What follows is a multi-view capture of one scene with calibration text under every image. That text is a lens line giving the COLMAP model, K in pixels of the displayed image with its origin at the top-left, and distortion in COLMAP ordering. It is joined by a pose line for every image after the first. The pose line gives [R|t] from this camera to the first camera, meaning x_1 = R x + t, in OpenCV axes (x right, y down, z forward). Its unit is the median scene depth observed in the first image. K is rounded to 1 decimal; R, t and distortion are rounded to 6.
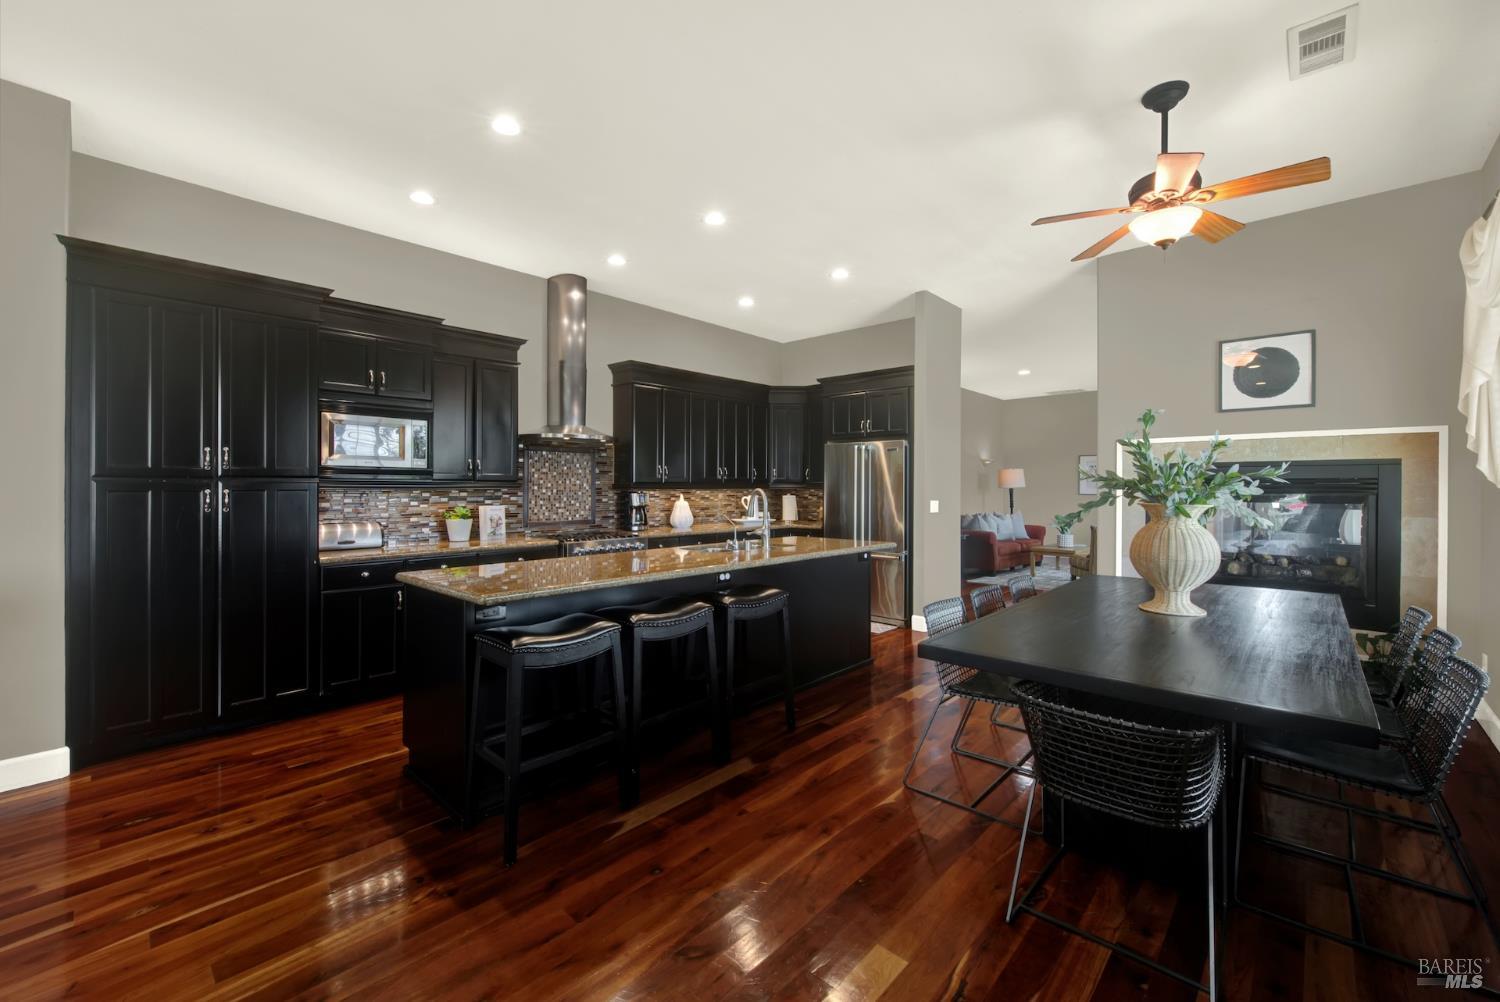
lens RADIAL K [[608.4, 0, 752.3], [0, 608.4, 492.0], [0, 0, 1]] dist [0.000972, -0.001002]
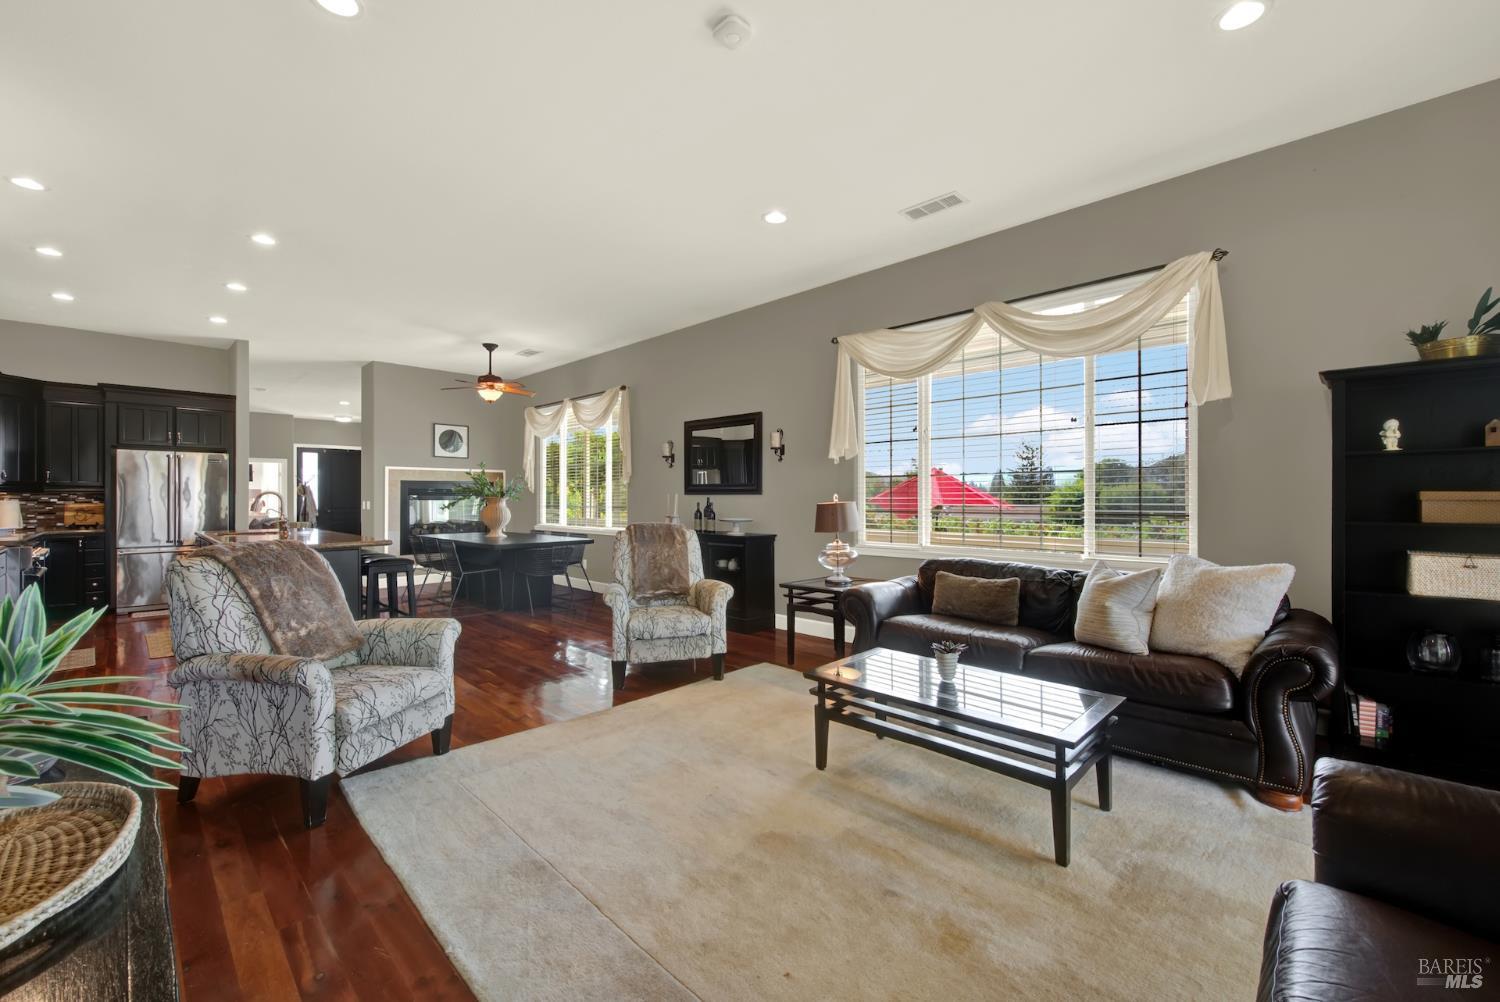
lens RADIAL K [[608.4, 0, 747.0], [0, 608.4, 494.7], [0, 0, 1]] dist [0.000972, -0.001002]
pose [[0.031773, 0.004868, 0.999483, -1.133030], [0.008774, 0.999948, -0.005149, 0.016516], [-0.999457, 0.008933, 0.031729, -0.122596]]
